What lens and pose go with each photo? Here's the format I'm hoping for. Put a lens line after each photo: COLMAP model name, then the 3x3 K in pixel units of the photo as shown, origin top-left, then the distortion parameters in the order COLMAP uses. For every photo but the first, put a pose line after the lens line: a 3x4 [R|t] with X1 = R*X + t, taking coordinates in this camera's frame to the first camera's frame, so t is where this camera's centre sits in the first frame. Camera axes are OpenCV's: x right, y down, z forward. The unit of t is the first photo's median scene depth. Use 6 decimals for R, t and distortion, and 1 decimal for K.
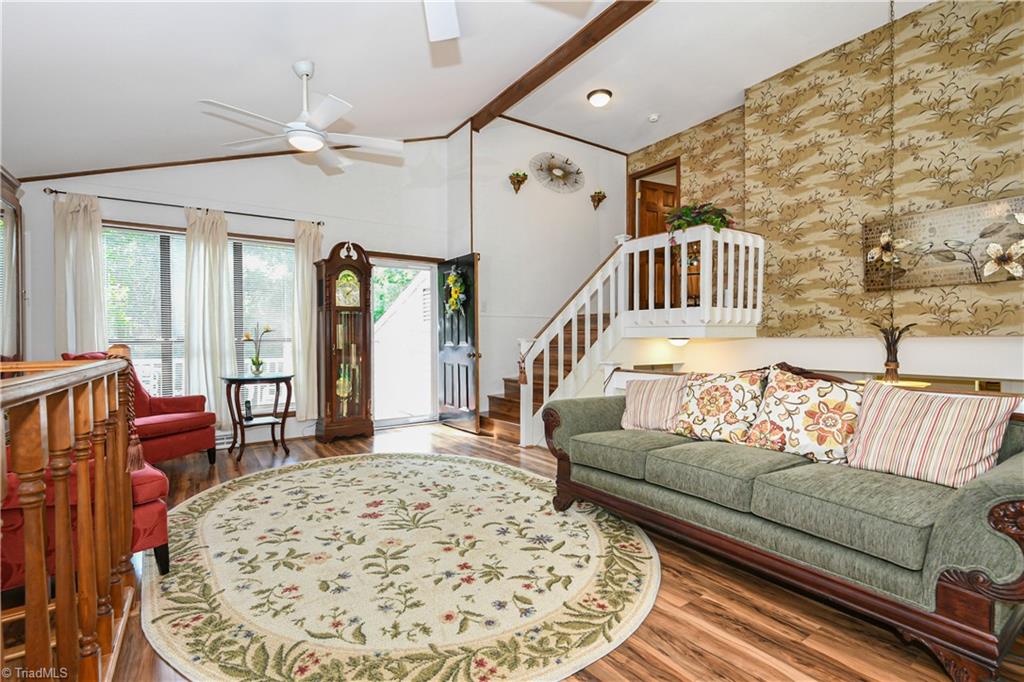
lens RADIAL K [[467.2, 0, 509.0], [0, 467.2, 342.5], [0, 0, 1]] dist [-0.000816, 0.000168]
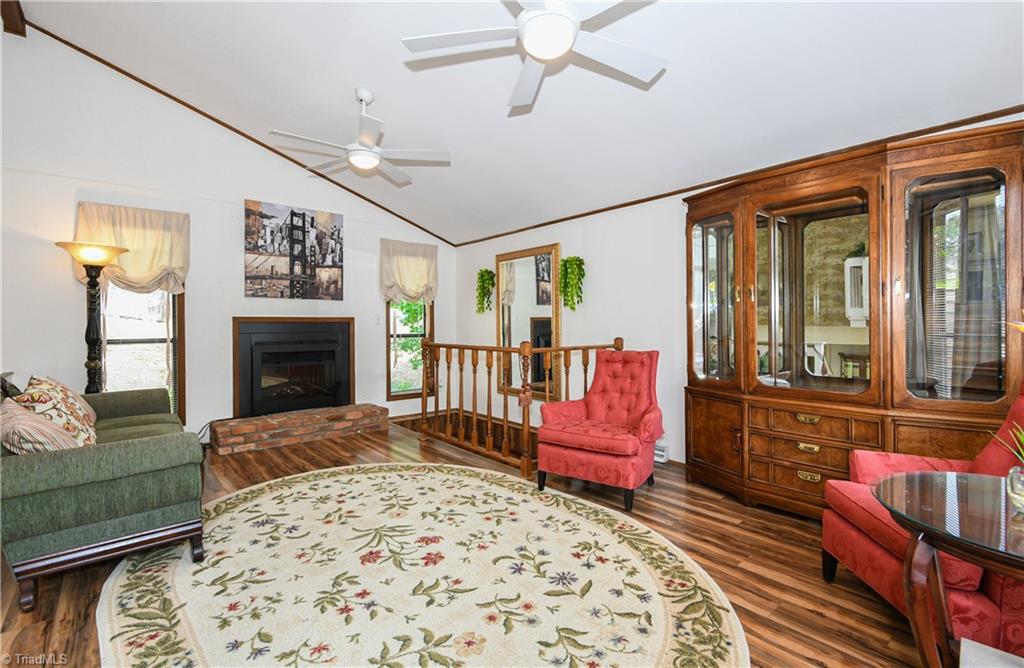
lens RADIAL K [[475.7, 0, 509.5], [0, 475.7, 328.8], [0, 0, 1]] dist [-0.001218, -0.000264]
pose [[-0.995154, 0.012578, -0.097518, -0.370502], [0.010472, 0.999701, 0.022082, -0.059841], [0.097767, 0.020954, -0.994989, 1.946622]]
